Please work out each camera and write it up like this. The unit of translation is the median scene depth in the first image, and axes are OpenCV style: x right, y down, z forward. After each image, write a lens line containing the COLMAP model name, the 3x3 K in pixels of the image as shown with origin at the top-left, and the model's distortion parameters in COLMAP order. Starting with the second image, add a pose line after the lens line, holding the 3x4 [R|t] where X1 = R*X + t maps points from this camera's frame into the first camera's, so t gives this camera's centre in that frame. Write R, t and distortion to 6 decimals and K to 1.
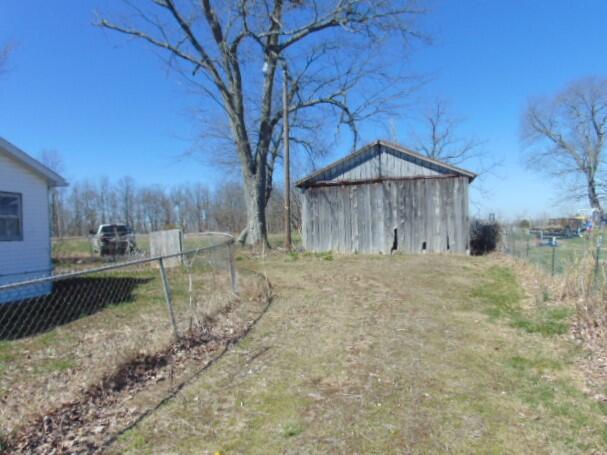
lens RADIAL K [[496.9, 0, 303.8], [0, 496.9, 226.2], [0, 0, 1]] dist [0.005251, 0.004631]
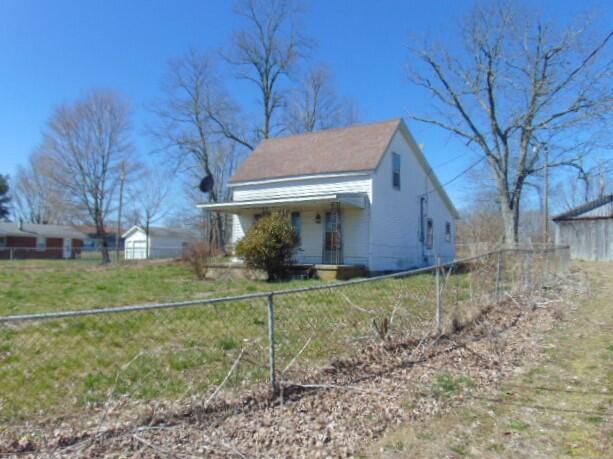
lens RADIAL K [[501.8, 0, 306.1], [0, 501.8, 232.4], [0, 0, 1]] dist [0.005251, 0.004631]
pose [[0.951902, 0.026666, -0.305241, -0.250365], [-0.036020, 0.999037, -0.025052, 0.030112], [0.304279, 0.034842, 0.951945, -0.746533]]
